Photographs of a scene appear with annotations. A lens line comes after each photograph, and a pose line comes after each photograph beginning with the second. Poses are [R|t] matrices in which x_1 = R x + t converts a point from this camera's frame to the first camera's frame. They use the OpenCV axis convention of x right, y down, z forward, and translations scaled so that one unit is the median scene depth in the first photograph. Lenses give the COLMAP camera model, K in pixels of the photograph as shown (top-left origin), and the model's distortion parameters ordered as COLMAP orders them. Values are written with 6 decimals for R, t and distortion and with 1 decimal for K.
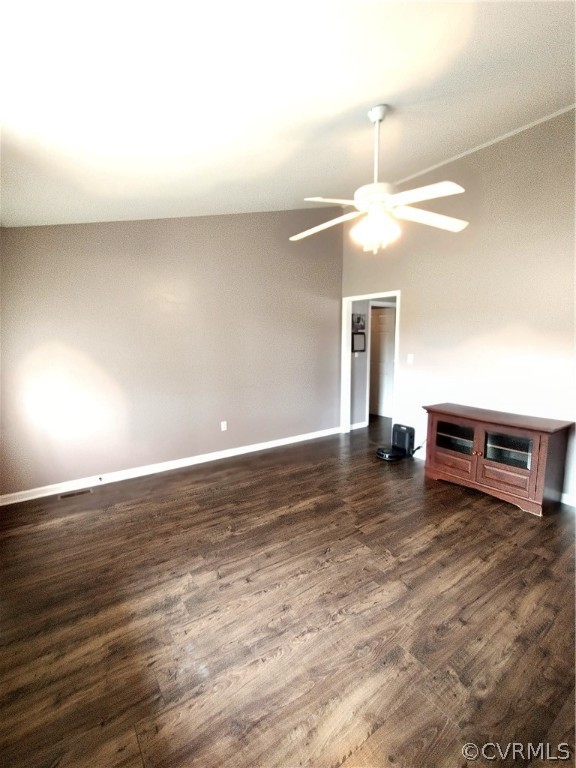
lens RADIAL K [[348.7, 0, 291.1], [0, 348.7, 380.7], [0, 0, 1]] dist [-0.000004, 0.000916]
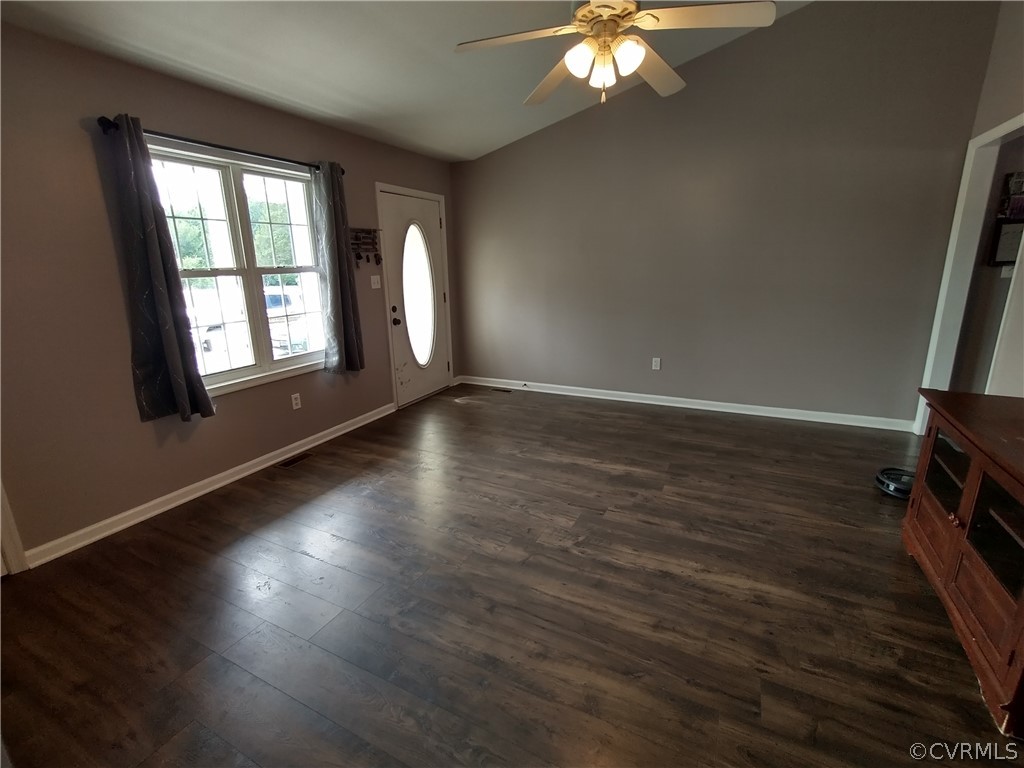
lens RADIAL K [[464.9, 0, 504.5], [0, 464.9, 377.6], [0, 0, 1]] dist [-0.000004, 0.000916]
pose [[0.451214, 0.203893, -0.868811, 0.967415], [-0.082935, 0.978917, 0.186661, -0.003722], [0.888554, -0.012169, 0.458612, 0.416815]]
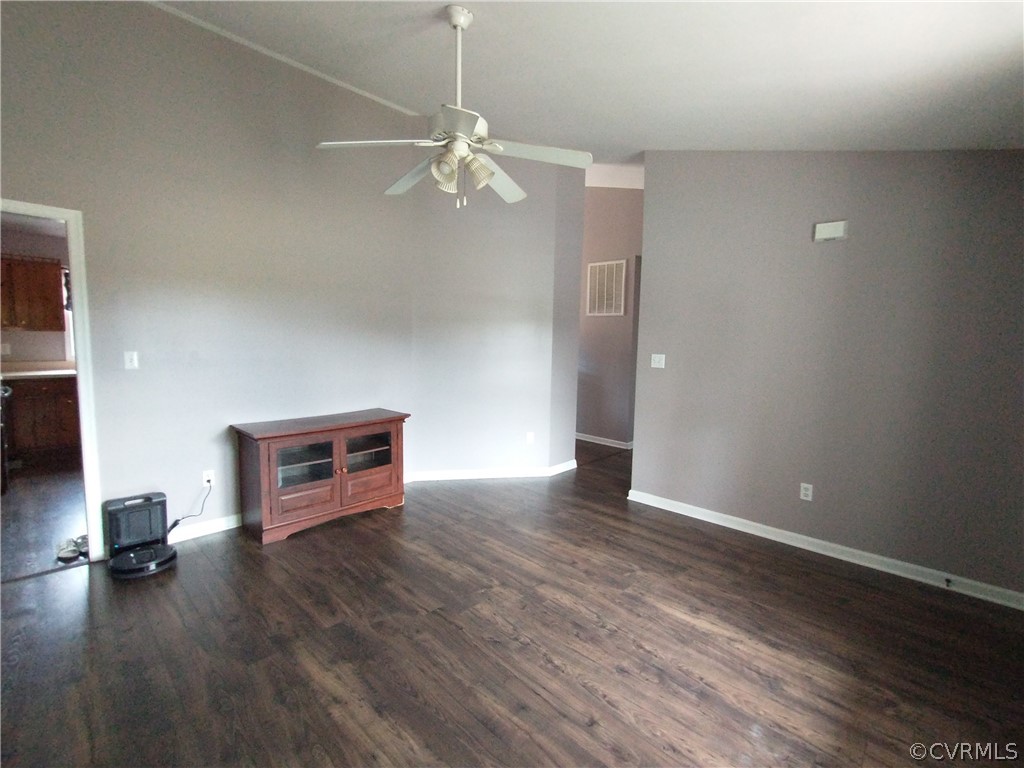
lens RADIAL K [[468.5, 0, 512.0], [0, 468.5, 384.0], [0, 0, 1]] dist [0.001709, 0.000440]
pose [[-0.196020, -0.106233, 0.974828, -0.717817], [0.097650, 0.987058, 0.127201, -0.102631], [-0.975726, 0.120126, -0.183110, 1.063077]]
